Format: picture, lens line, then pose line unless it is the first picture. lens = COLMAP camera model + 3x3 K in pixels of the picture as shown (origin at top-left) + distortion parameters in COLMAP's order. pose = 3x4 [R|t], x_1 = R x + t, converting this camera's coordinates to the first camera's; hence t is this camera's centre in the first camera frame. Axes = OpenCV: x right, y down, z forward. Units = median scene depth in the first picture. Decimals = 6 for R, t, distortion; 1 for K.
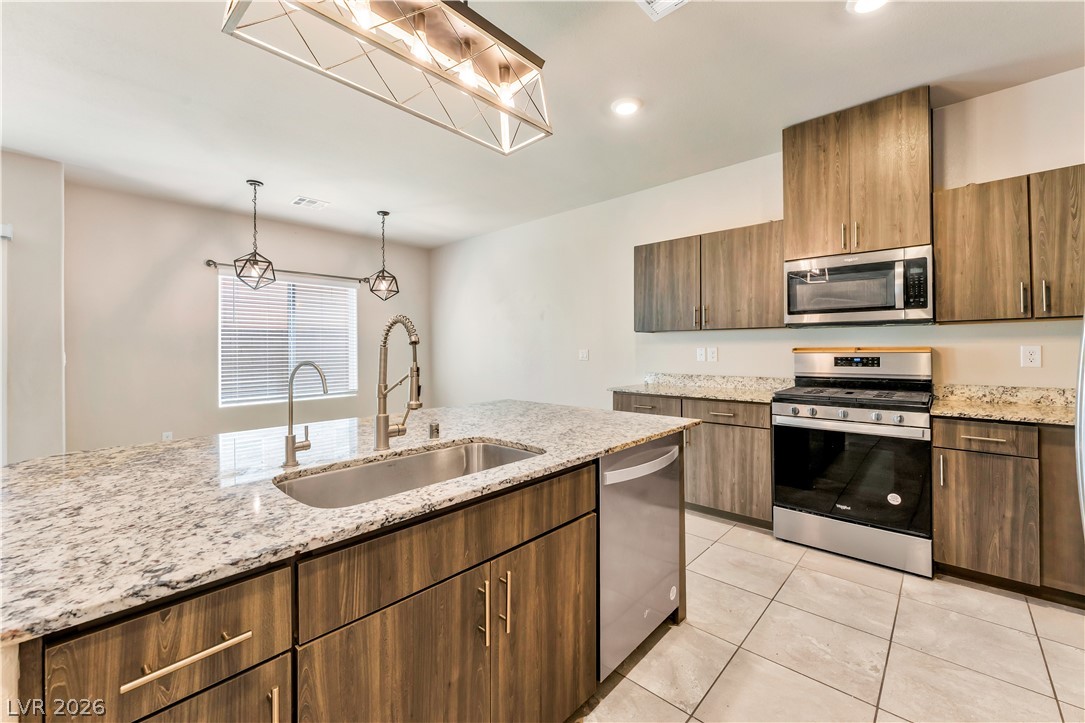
lens RADIAL K [[438.1, 0, 543.7], [0, 438.1, 348.9], [0, 0, 1]] dist [-0.001573, -0.000353]
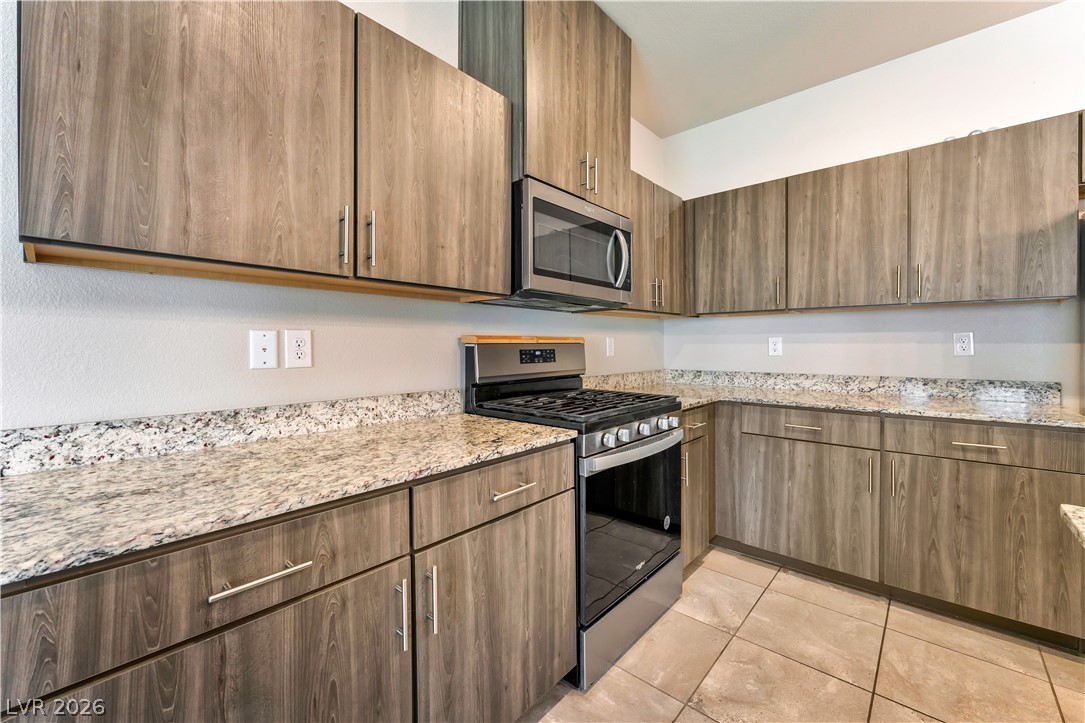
lens RADIAL K [[438.1, 0, 543.7], [0, 438.1, 348.9], [0, 0, 1]] dist [-0.001573, -0.000353]
pose [[-0.025169, 0.002175, 0.999681, 0.000810], [0.005336, 0.999984, -0.002042, 0.018706], [-0.999669, 0.005282, -0.025180, 0.976102]]
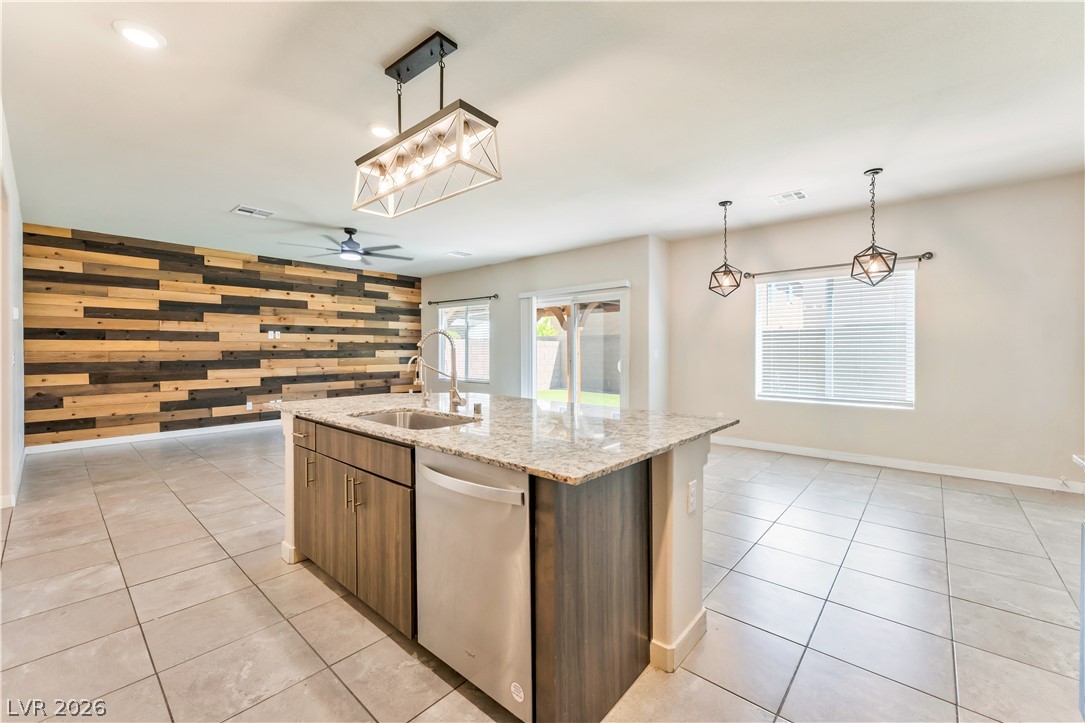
lens RADIAL K [[440.5, 0, 541.3], [0, 440.5, 351.7], [0, 0, 1]] dist [-0.003698, 0.000259]
pose [[0.022503, 0.009226, -0.999704, 0.625634], [0.000643, 0.999957, 0.009243, -0.003816], [0.999747, -0.000851, 0.022496, 0.635425]]
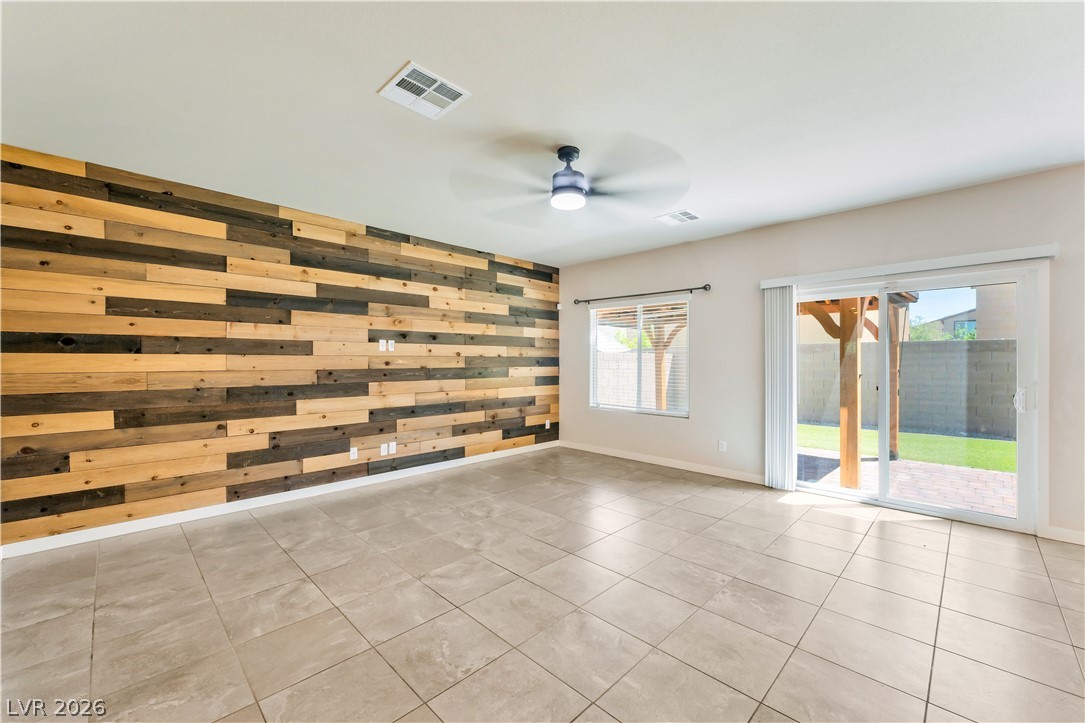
lens RADIAL K [[433.2, 0, 542.5], [0, 433.2, 361.5], [0, 0, 1]] dist [-0.001516, -0.000204]
pose [[-0.036160, 0.004793, -0.999335, -0.228970], [-0.000756, 0.999988, 0.004824, -0.022947], [0.999346, 0.000930, -0.036156, -0.125232]]
